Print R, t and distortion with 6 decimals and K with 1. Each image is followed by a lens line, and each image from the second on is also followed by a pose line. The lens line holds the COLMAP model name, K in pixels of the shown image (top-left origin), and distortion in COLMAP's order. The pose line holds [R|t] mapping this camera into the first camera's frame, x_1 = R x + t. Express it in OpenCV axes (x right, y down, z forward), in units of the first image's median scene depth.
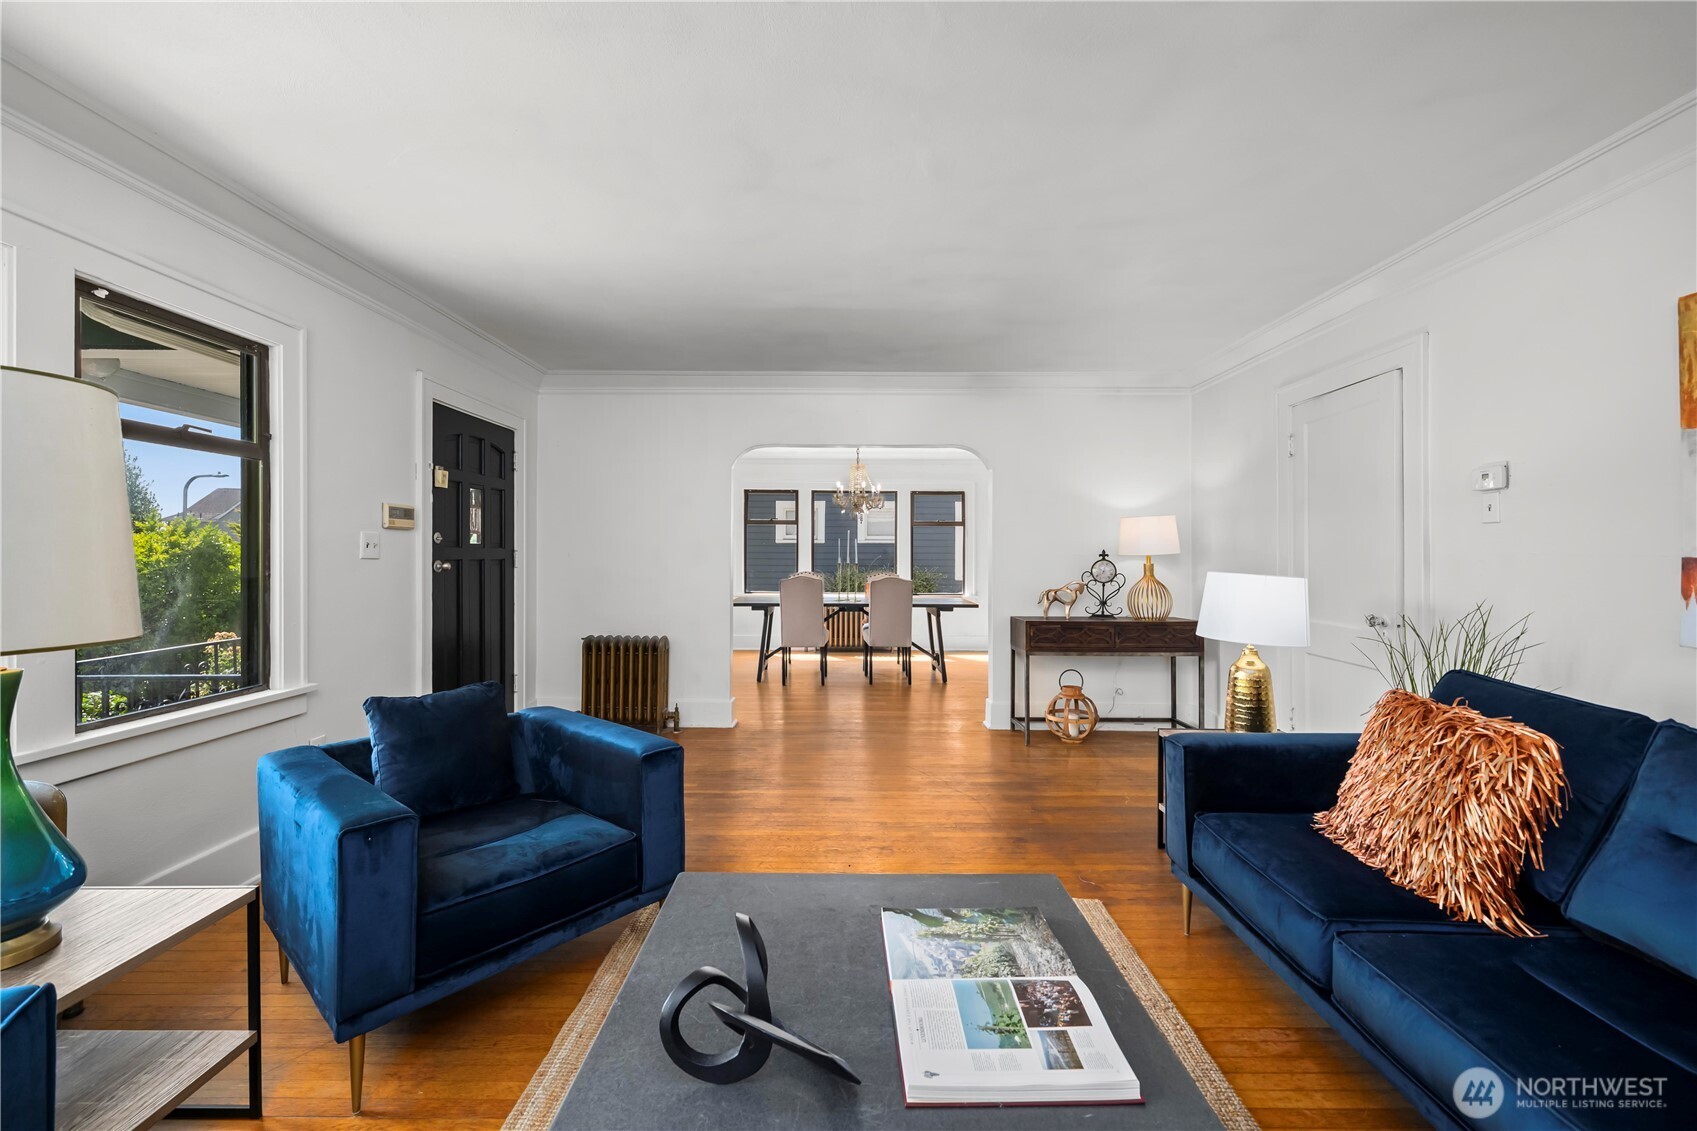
lens RADIAL K [[690.2, 0, 833.7], [0, 690.2, 551.8], [0, 0, 1]] dist [0.001860, 0.000100]
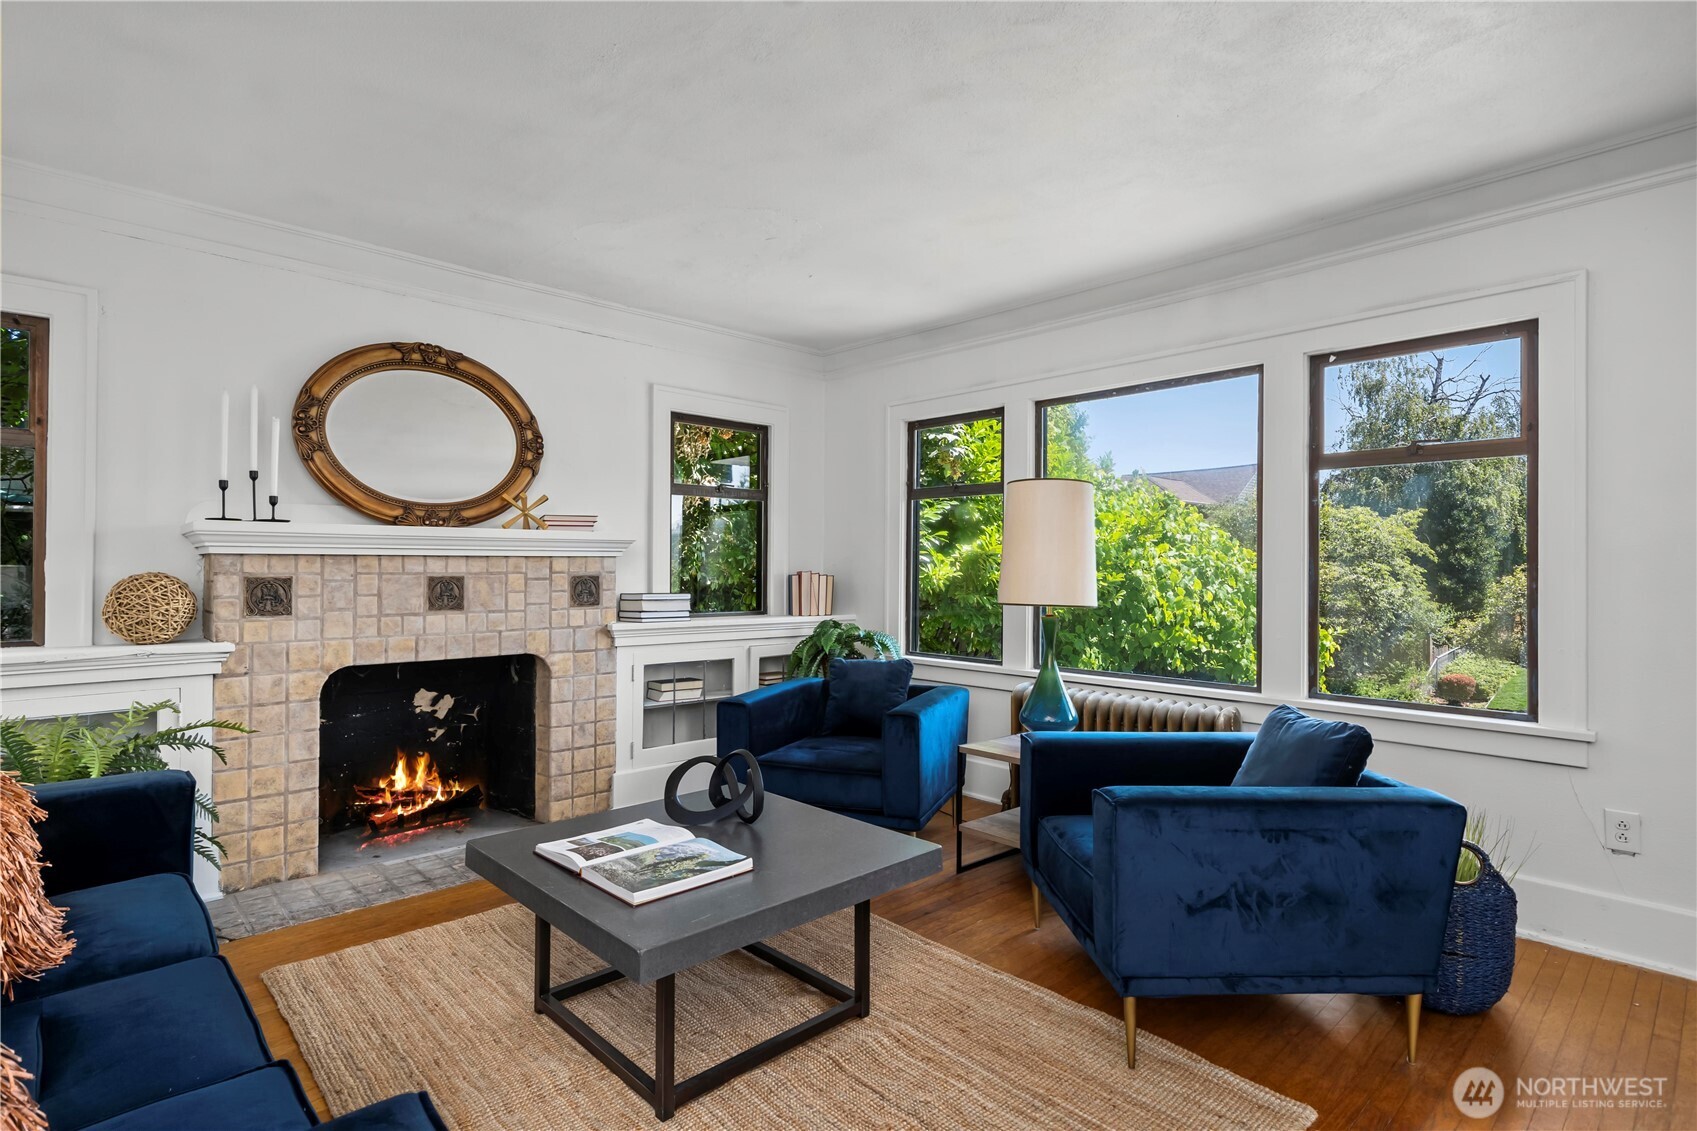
lens RADIAL K [[836.7, 0, 848.6], [0, 836.7, 568.9], [0, 0, 1]] dist [-0.006264, -0.000116]
pose [[-0.709699, -0.003370, -0.704496, 0.459191], [0.000754, 0.999984, -0.005543, 0.015063], [0.704504, -0.004465, -0.709686, 1.022465]]
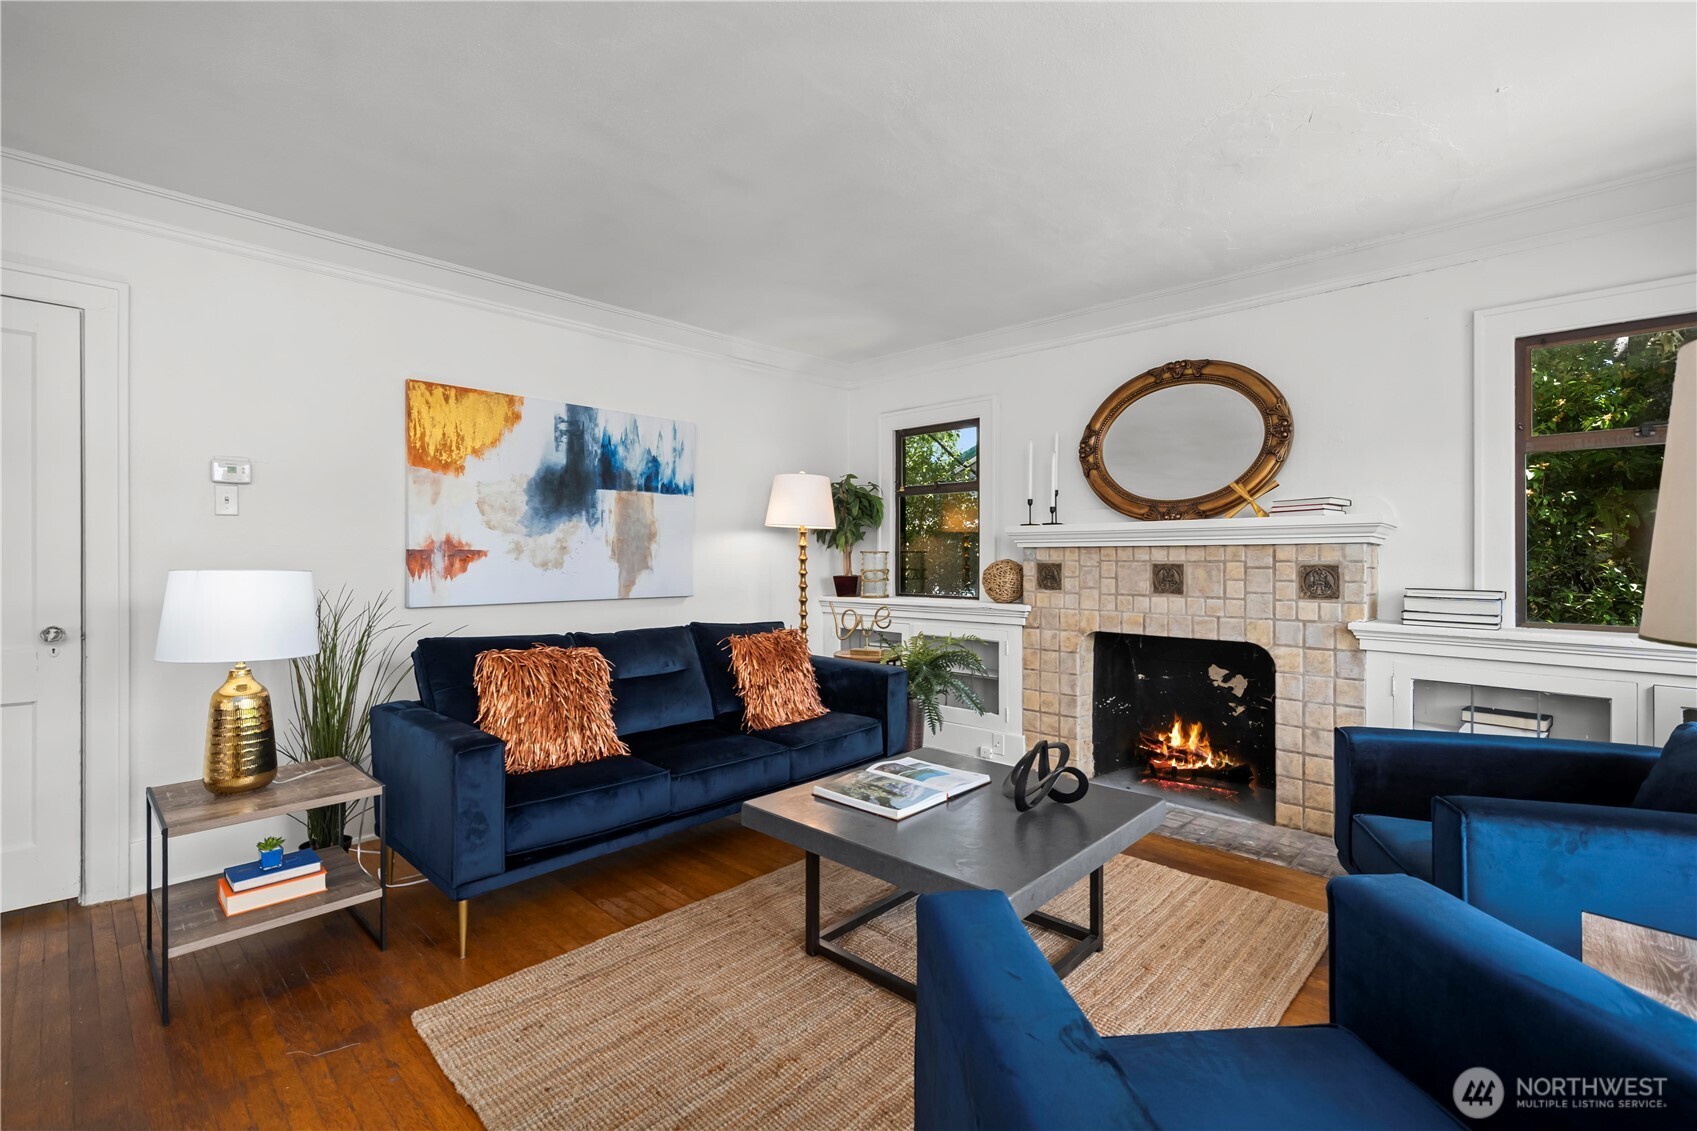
lens RADIAL K [[753.6, 0, 829.8], [0, 753.6, 549.1], [0, 0, 1]] dist [-0.004054, -0.000073]
pose [[-0.732773, 0.003831, 0.680463, -0.399726], [-0.005127, 0.999925, -0.011151, 0.011225], [-0.680454, -0.011660, -0.732698, 1.044020]]
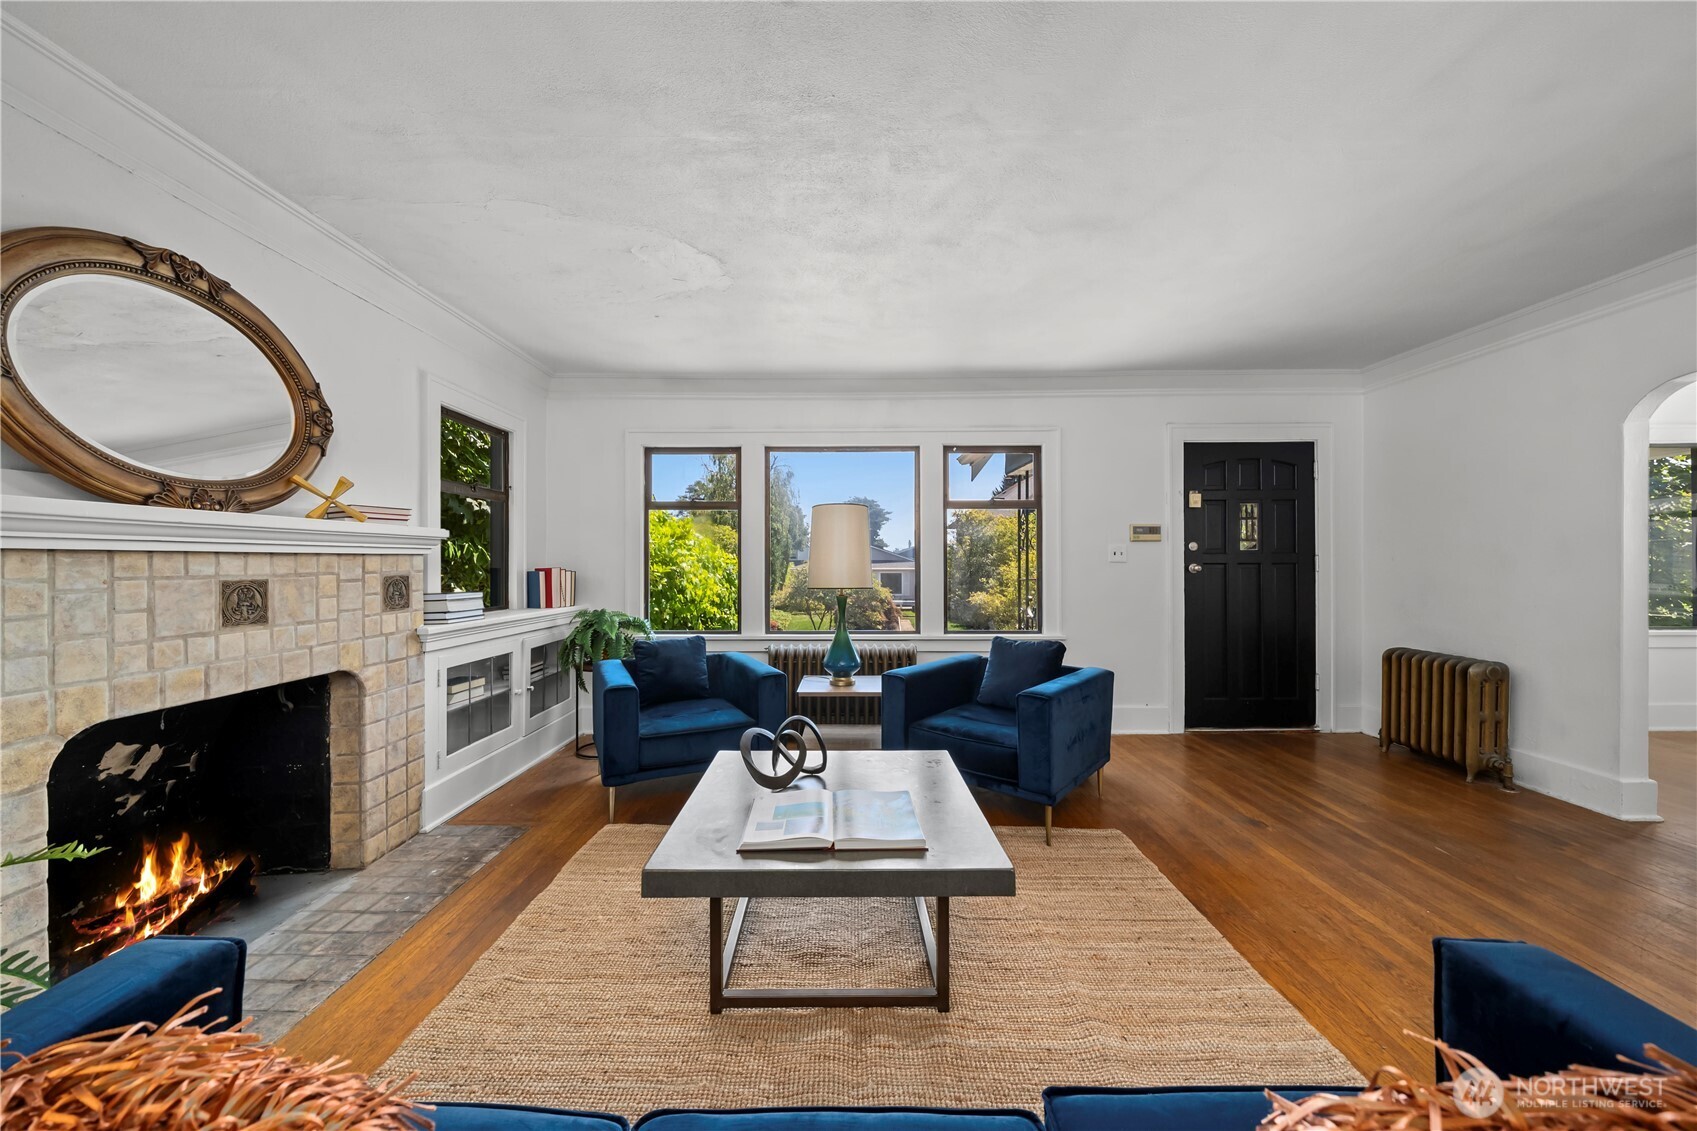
lens RADIAL K [[585.6, 0, 837.8], [0, 585.6, 564.6], [0, 0, 1]] dist [-0.008998, 0.000158]
pose [[0.009357, 0.001669, -0.999955, 0.649321], [0.009834, 0.999950, 0.001761, 0.007454], [0.999908, -0.009850, 0.009340, 0.399816]]
